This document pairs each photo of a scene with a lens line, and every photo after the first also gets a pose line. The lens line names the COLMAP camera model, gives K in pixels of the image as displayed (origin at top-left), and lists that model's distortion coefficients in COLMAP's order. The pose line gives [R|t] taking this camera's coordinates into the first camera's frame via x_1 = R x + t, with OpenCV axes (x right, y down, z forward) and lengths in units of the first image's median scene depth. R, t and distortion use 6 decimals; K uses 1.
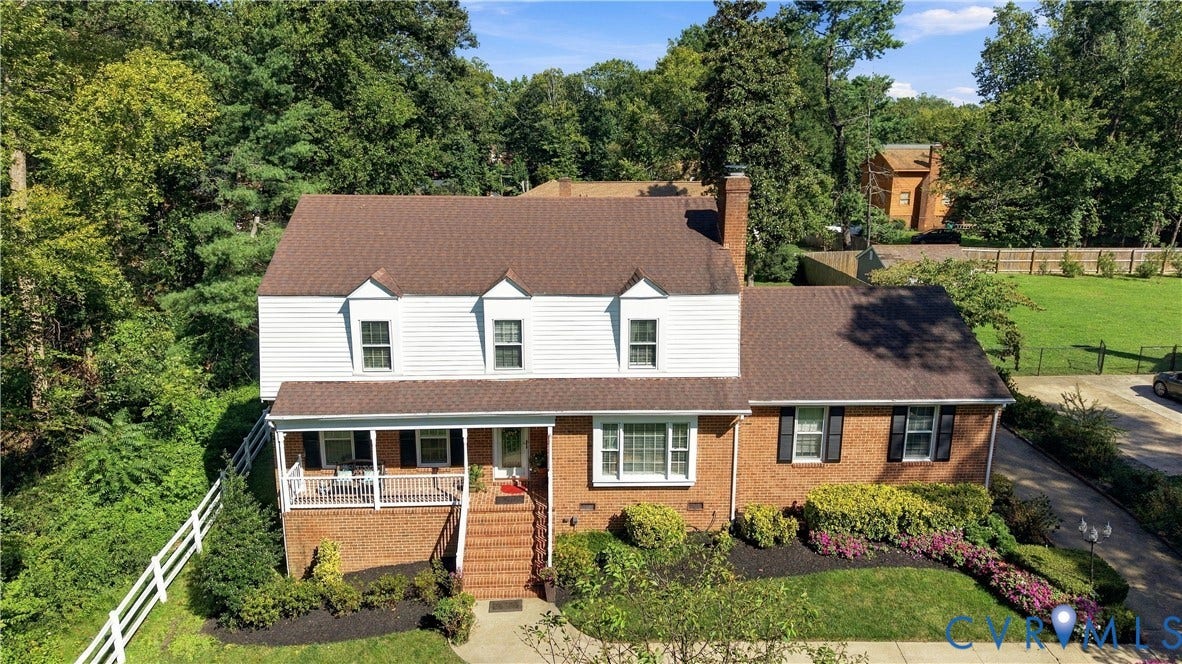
lens RADIAL K [[785.8, 0, 584.2], [0, 785.8, 334.7], [0, 0, 1]] dist [0.031802, -0.021476]
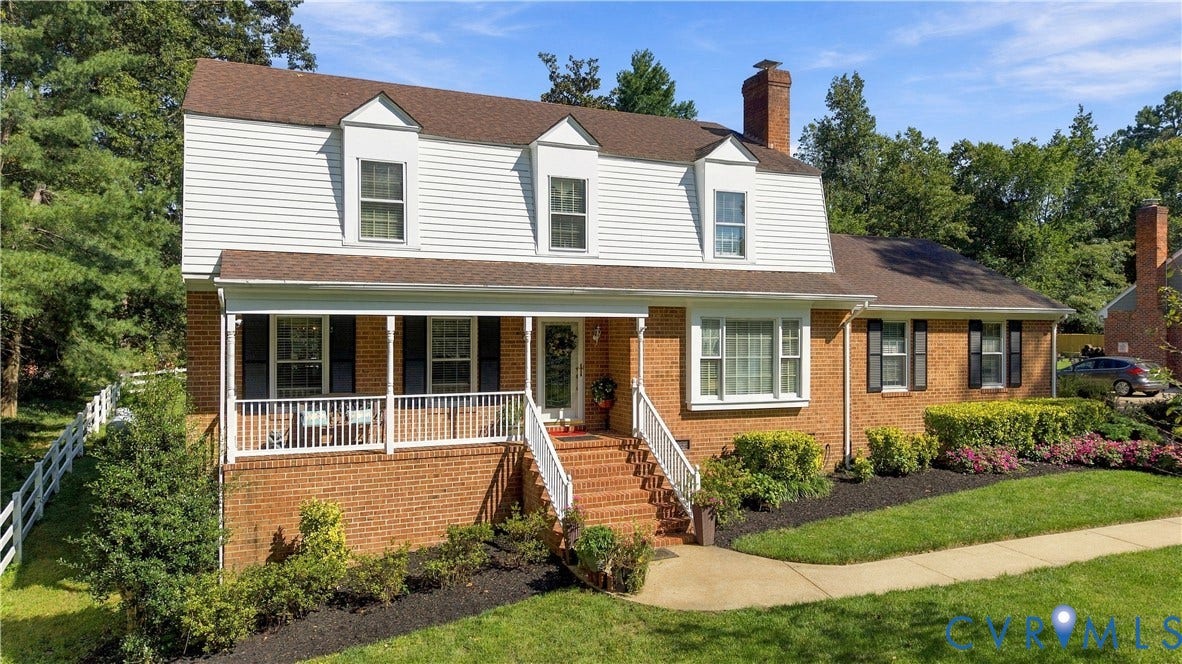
lens RADIAL K [[785.8, 0, 582.3], [0, 785.8, 339.9], [0, 0, 1]] dist [0.031802, -0.021476]
pose [[0.936087, -0.002555, 0.351759, -0.331845], [0.086006, 0.971287, -0.221821, 0.279544], [-0.341092, 0.237897, 0.909429, 0.366761]]
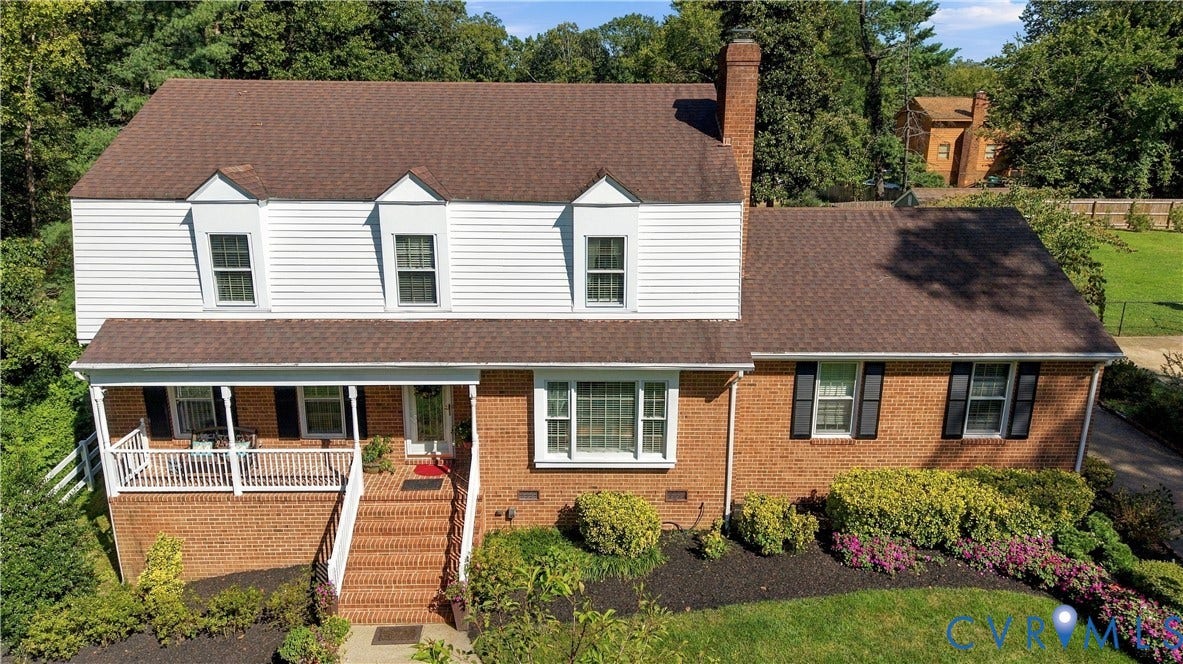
lens RADIAL K [[786.5, 0, 587.9], [0, 786.5, 338.6], [0, 0, 1]] dist [0.031802, -0.021476]
pose [[0.999690, 0.009014, -0.023188, 0.075843], [-0.008147, 0.999274, 0.037207, 0.046125], [0.023506, -0.037007, 0.999039, 0.277560]]
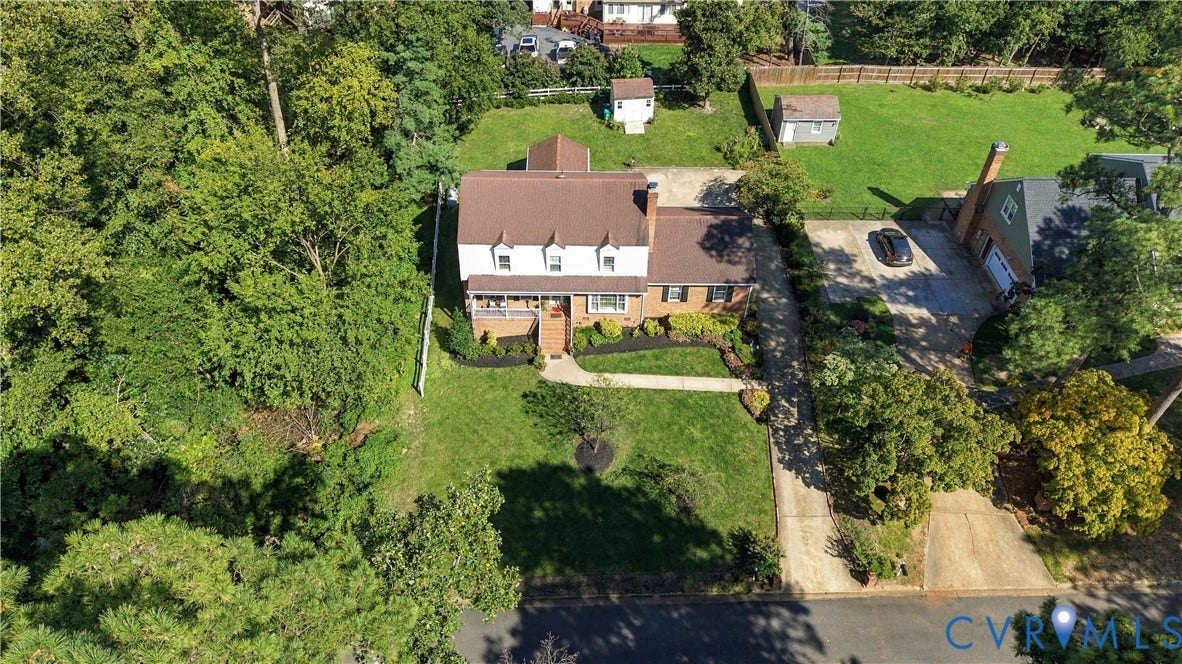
lens RADIAL K [[785.8, 0, 584.7], [0, 785.8, 337.7], [0, 0, 1]] dist [0.031802, -0.021476]
pose [[0.999443, 0.029237, -0.016097, 0.045034], [-0.017648, 0.872312, 0.488631, -1.013489], [0.028328, -0.488075, 0.872342, -1.326573]]
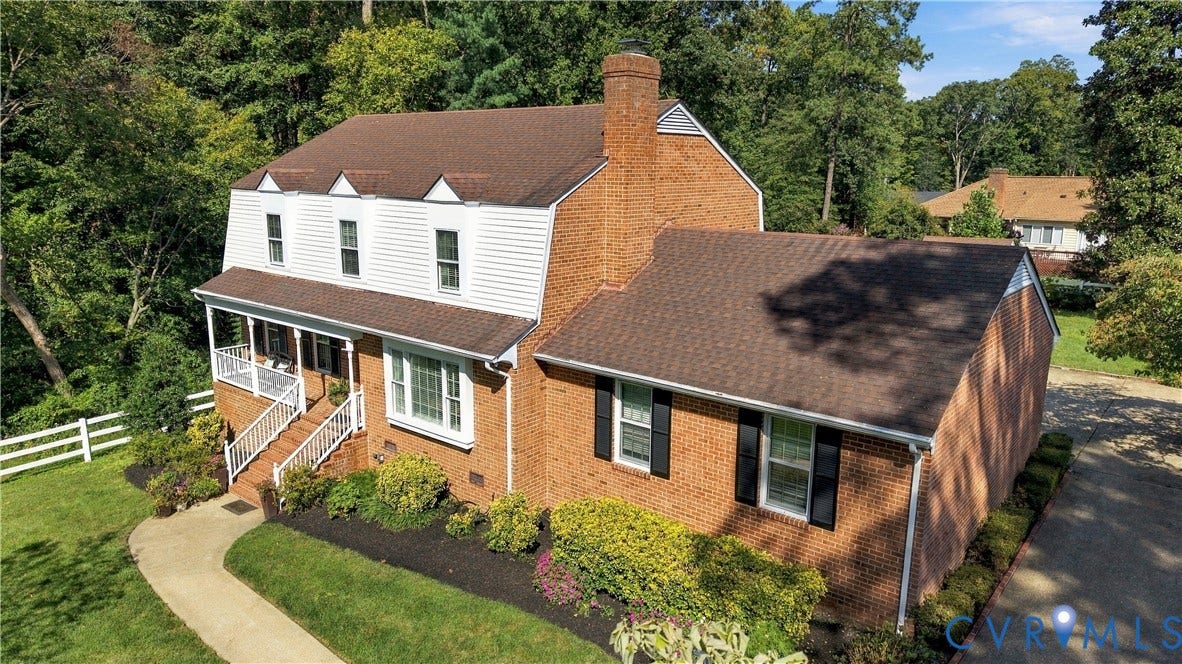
lens RADIAL K [[785.8, 0, 597.6], [0, 785.8, 339.0], [0, 0, 1]] dist [0.031802, -0.021476]
pose [[0.751519, 0.147414, -0.643030, 0.718984], [-0.166060, 0.985600, 0.031871, 0.038633], [0.638469, 0.082830, 0.765177, 0.479400]]
